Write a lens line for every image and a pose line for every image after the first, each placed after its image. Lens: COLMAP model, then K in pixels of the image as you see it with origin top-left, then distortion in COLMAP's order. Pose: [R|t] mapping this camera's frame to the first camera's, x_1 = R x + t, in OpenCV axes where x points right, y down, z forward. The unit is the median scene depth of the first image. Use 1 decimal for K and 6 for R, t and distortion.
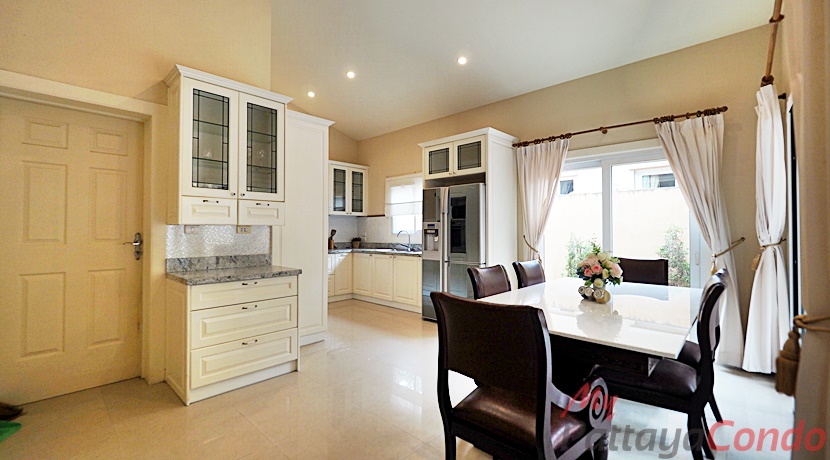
lens RADIAL K [[347.6, 0, 413.9], [0, 347.6, 229.2], [0, 0, 1]] dist [0.001572, 0.000104]
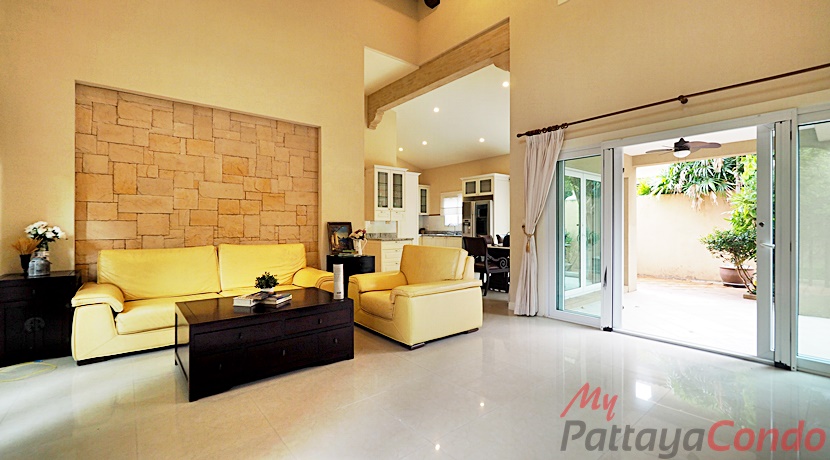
lens RADIAL K [[347.6, 0, 408.6], [0, 347.6, 228.4], [0, 0, 1]] dist [0.001572, 0.000104]
pose [[0.991260, -0.001599, -0.131915, -0.016630], [0.003157, 0.999928, 0.011603, 0.009544], [0.131887, -0.011918, 0.991193, -1.002873]]
